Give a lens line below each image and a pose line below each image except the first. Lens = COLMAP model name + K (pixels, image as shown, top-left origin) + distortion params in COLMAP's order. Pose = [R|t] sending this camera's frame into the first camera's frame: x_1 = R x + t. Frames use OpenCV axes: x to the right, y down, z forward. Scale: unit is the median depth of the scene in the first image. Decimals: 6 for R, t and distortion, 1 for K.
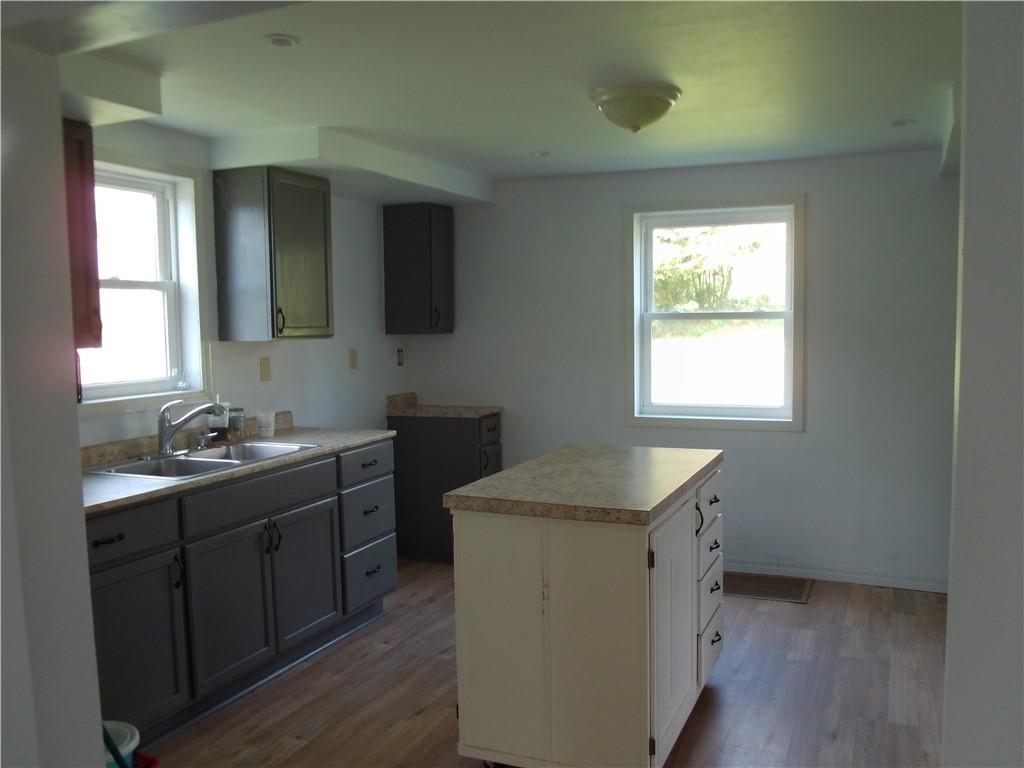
lens RADIAL K [[876.2, 0, 512.0], [0, 876.2, 384.0], [0, 0, 1]] dist [-0.009457, -0.001328]
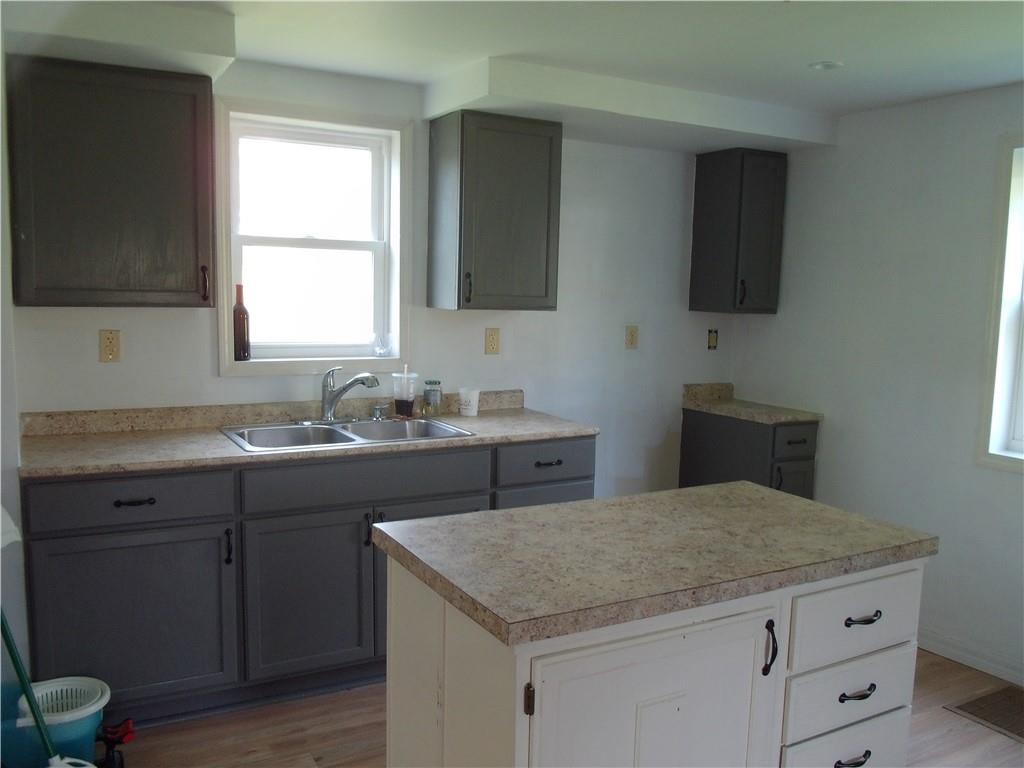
lens RADIAL K [[872.0, 0, 532.2], [0, 872.0, 391.6], [0, 0, 1]] dist [-0.036202, -0.000338]
pose [[0.802284, 0.108446, -0.587010, 0.308255], [-0.083214, 0.994076, 0.069917, -0.034155], [0.591115, -0.007246, 0.806555, 0.325316]]
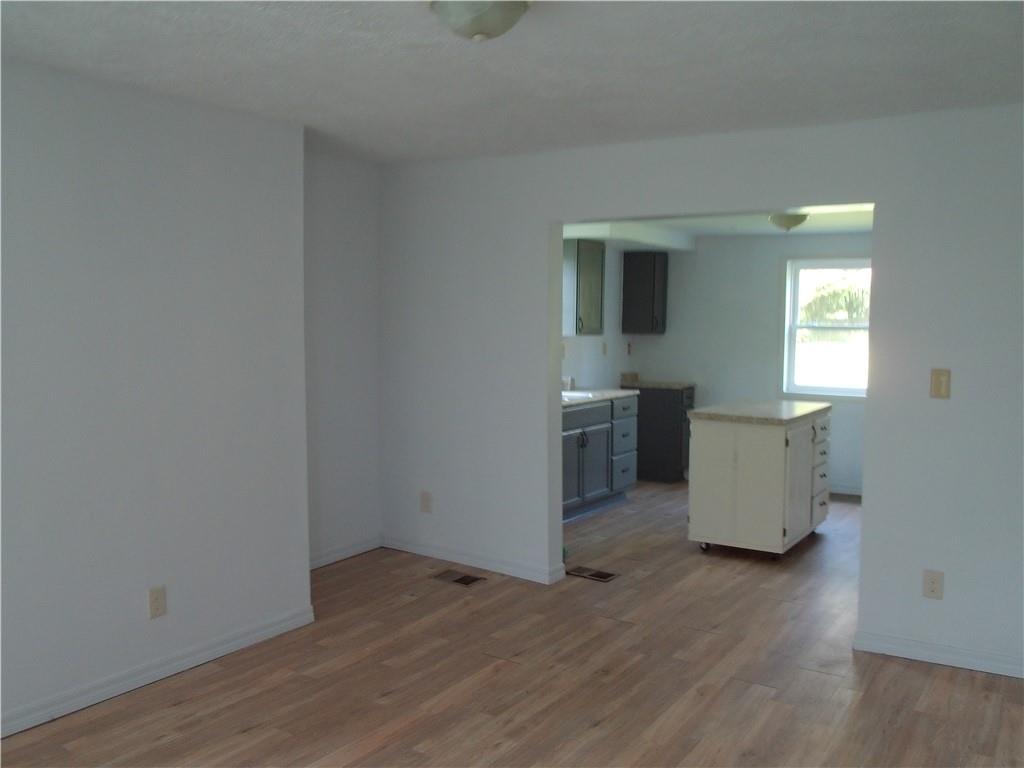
lens RADIAL K [[872.0, 0, 532.2], [0, 872.0, 391.6], [0, 0, 1]] dist [-0.036202, -0.000338]
pose [[0.988732, 0.035670, -0.145384, -0.097369], [-0.034419, 0.999346, 0.011115, 0.045770], [0.145686, -0.005986, 0.989313, -0.758382]]
